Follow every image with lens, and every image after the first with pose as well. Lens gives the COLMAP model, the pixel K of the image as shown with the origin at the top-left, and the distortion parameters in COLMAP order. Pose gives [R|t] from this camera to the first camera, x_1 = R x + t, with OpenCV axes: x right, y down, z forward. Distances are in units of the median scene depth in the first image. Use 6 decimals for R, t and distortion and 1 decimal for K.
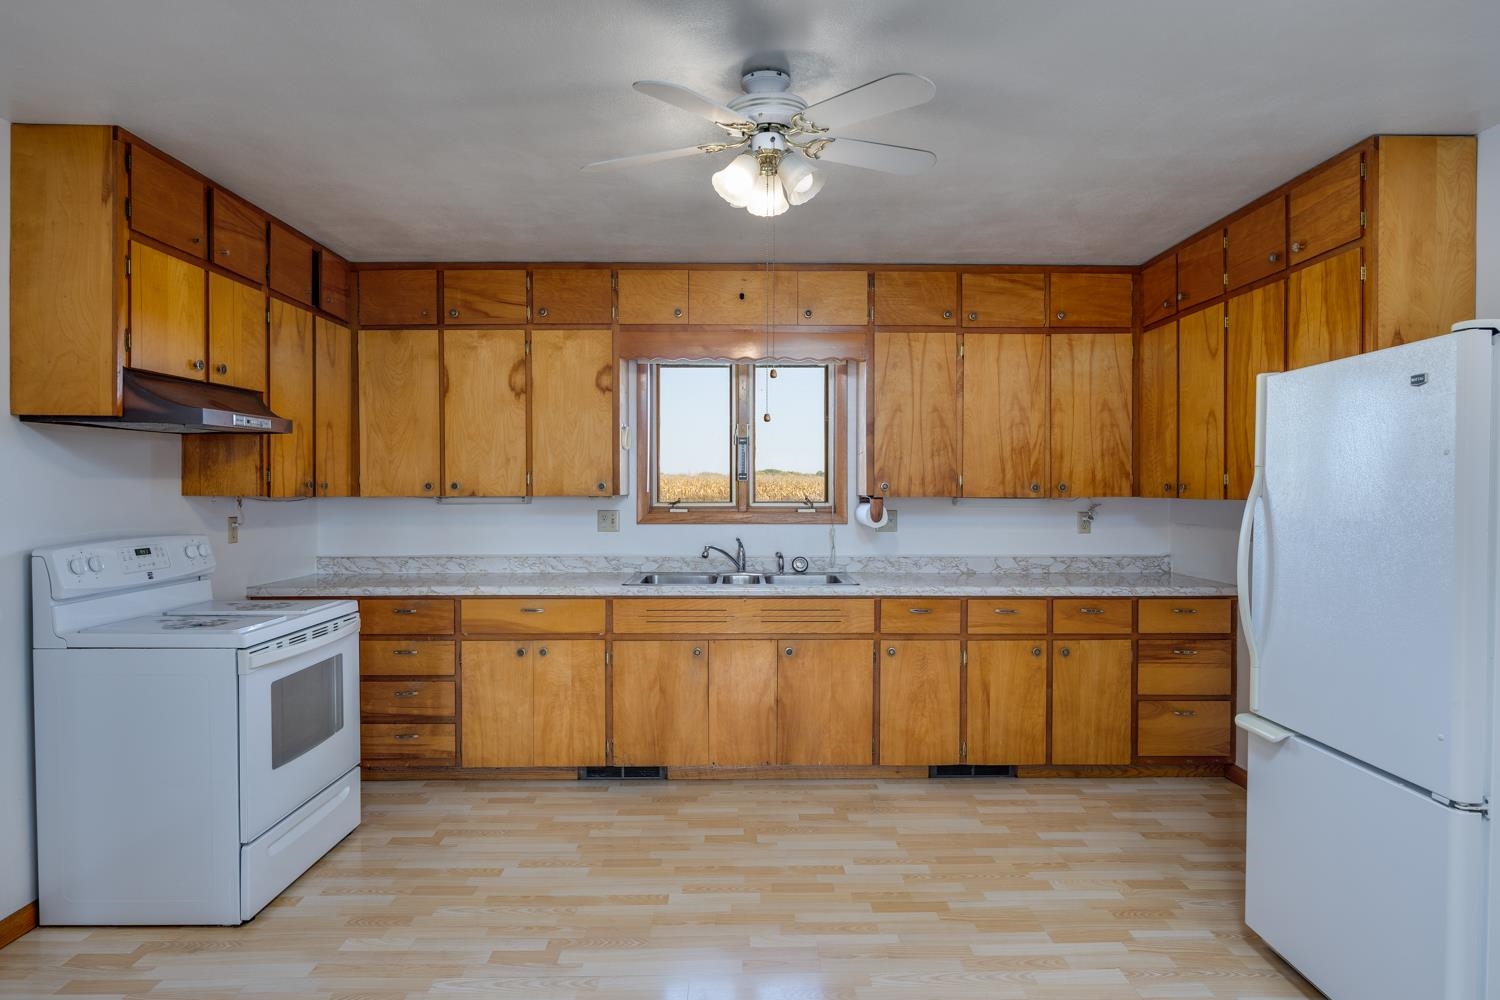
lens RADIAL K [[845.2, 0, 749.1], [0, 845.2, 498.1], [0, 0, 1]] dist [-0.002673, -0.000890]
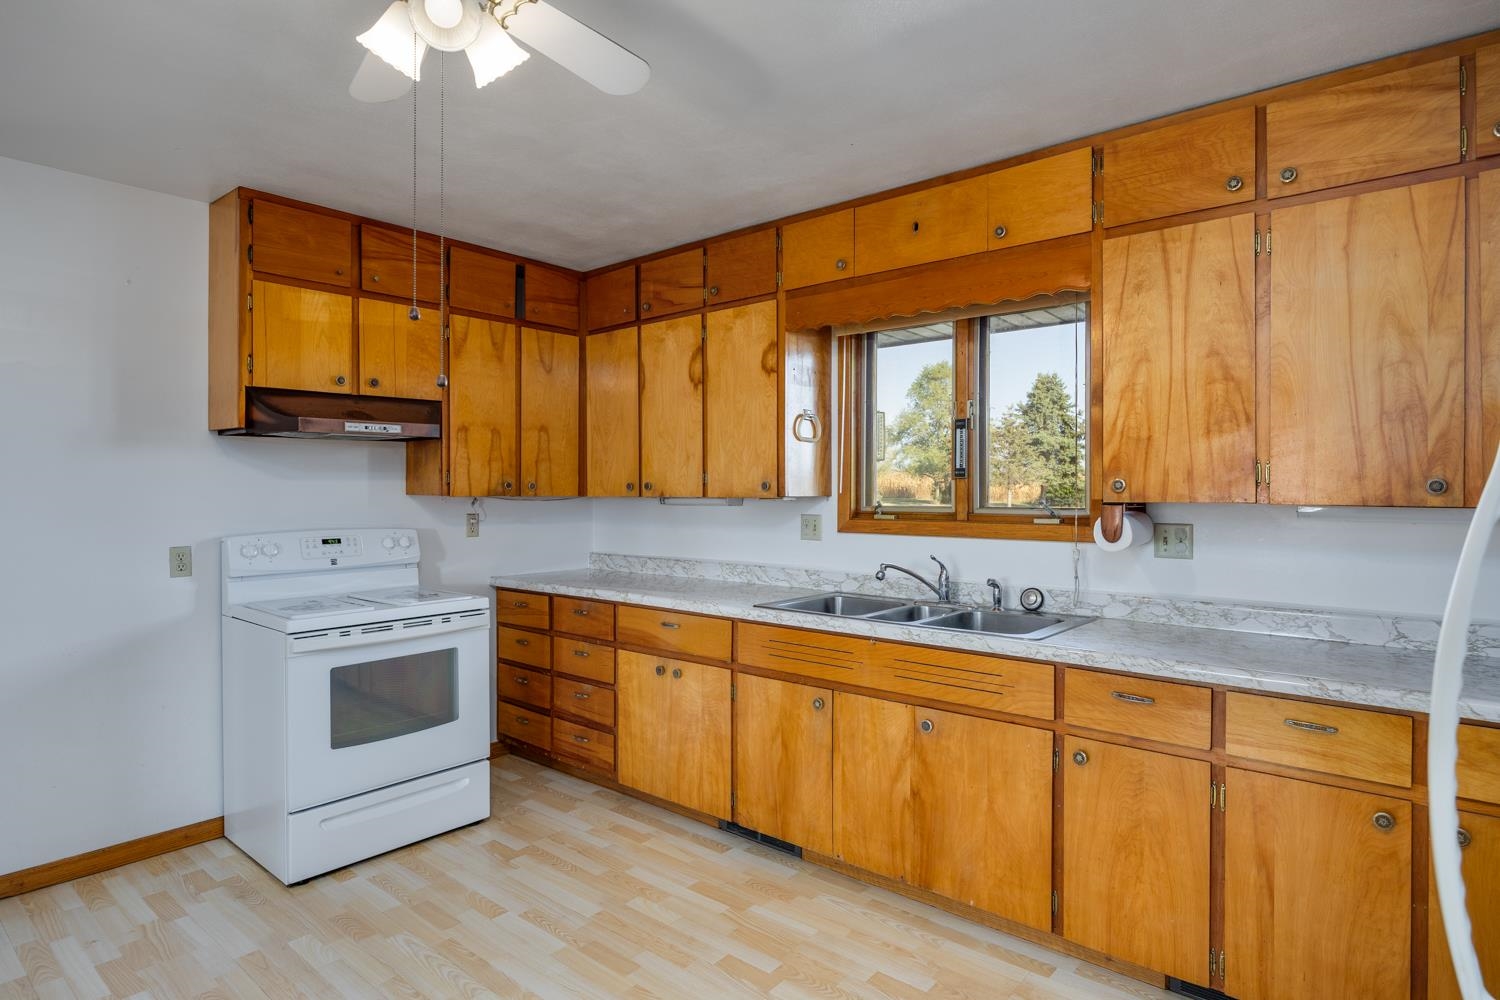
lens RADIAL K [[822.9, 0, 750.7], [0, 822.9, 487.5], [0, 0, 1]] dist [-0.001313, -0.000721]
pose [[0.755626, -0.001165, -0.655002, 0.375821], [-0.008353, 0.999900, -0.011414, -0.003183], [0.654950, 0.014096, 0.755541, 0.394934]]
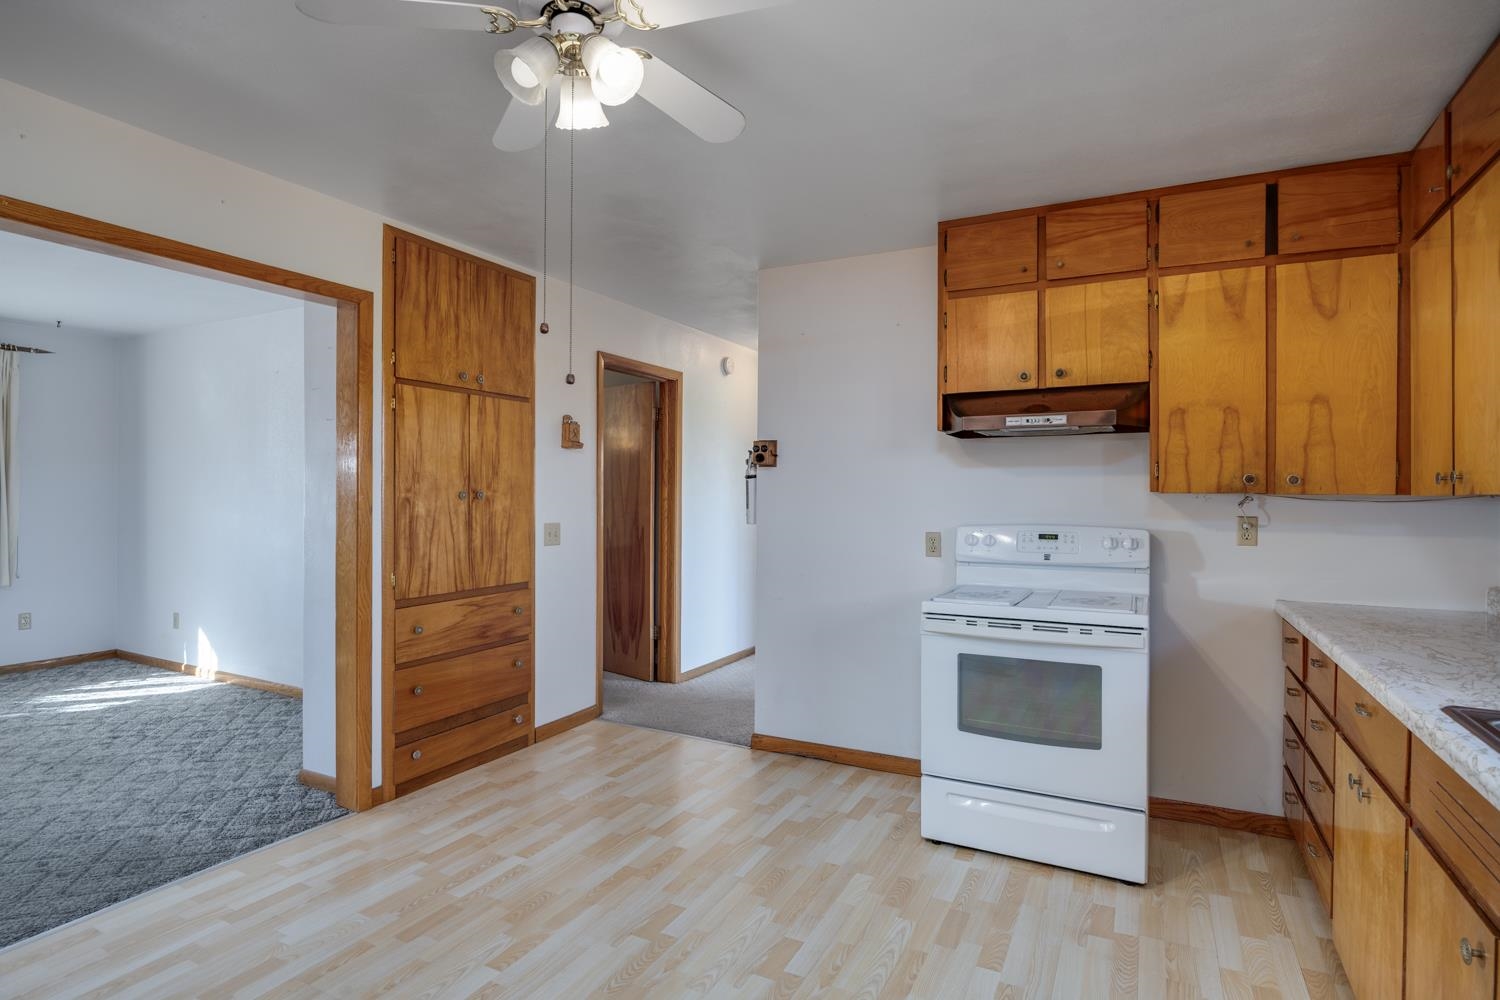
lens RADIAL K [[769.2, 0, 752.5], [0, 769.2, 494.6], [0, 0, 1]] dist [-0.012237, 0.000313]
pose [[-0.467529, -0.000707, -0.883977, 0.339349], [-0.017777, 0.999805, 0.008603, 0.001430], [0.883799, 0.019737, -0.467450, 0.879669]]
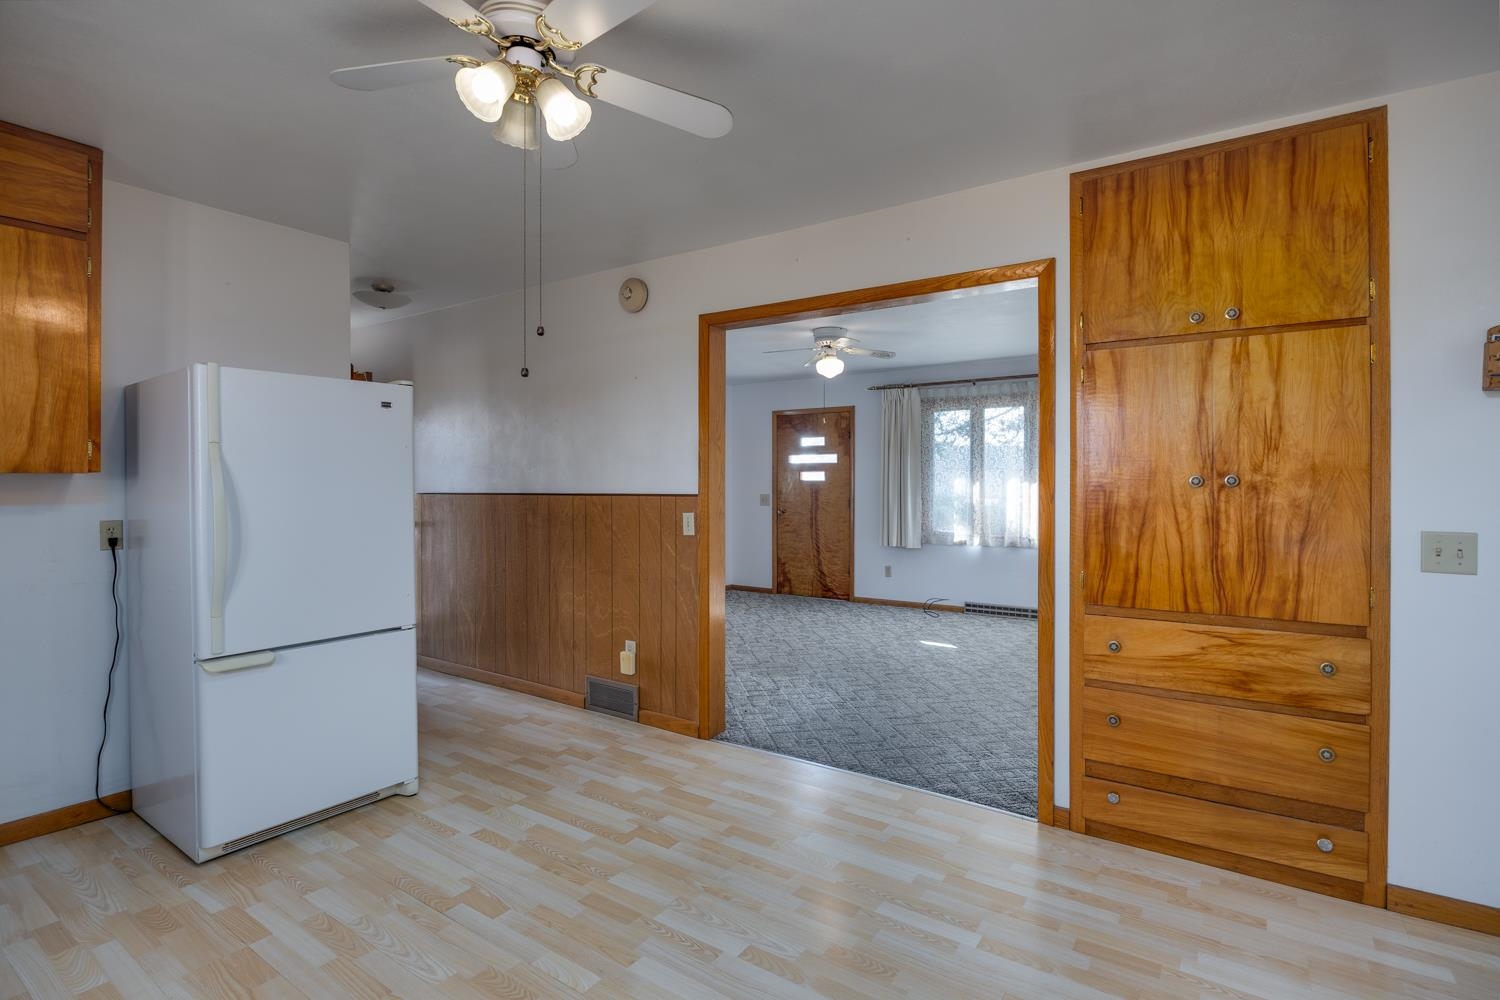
lens RADIAL K [[731.9, 0, 756.9], [0, 731.9, 487.1], [0, 0, 1]] dist [-0.010719, 0.000010]
pose [[-0.818574, -0.002223, 0.574397, -0.364458], [0.007905, 0.999854, 0.015135, 0.008950], [-0.574347, 0.016930, -0.818437, 0.882379]]
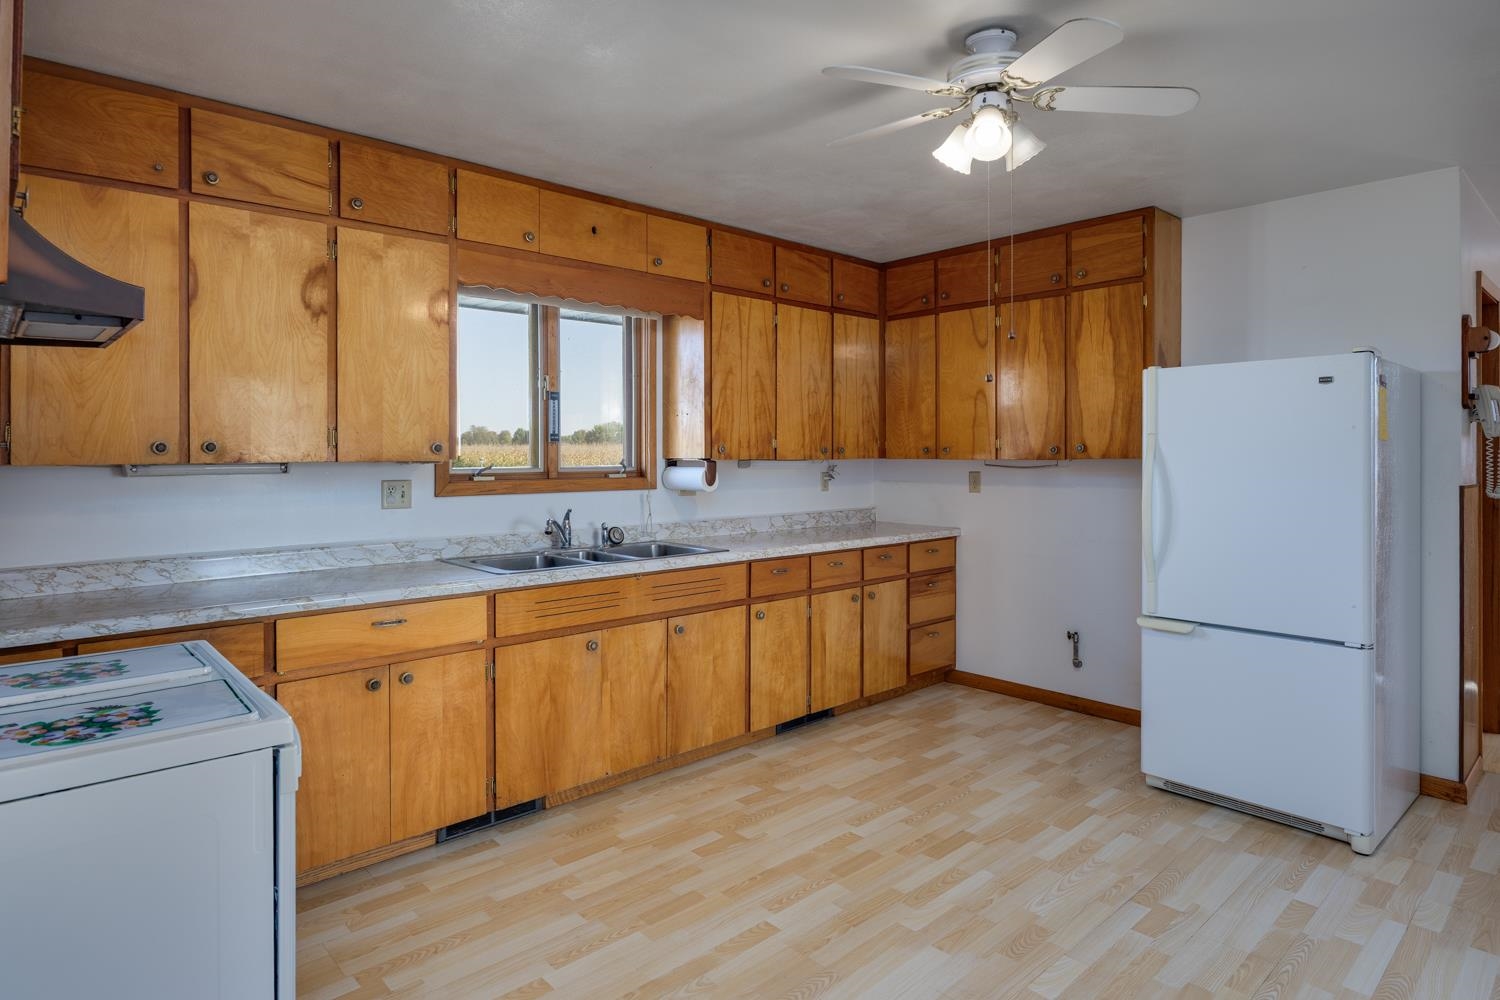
lens RADIAL K [[838.8, 0, 750.6], [0, 838.8, 452.5], [0, 0, 1]] dist [-0.000834, 0.000291]
pose [[0.743076, -0.000203, 0.669207, -0.500209], [0.008869, 0.999915, -0.009544, -0.000413], [-0.669148, 0.013028, 0.743015, 0.270616]]
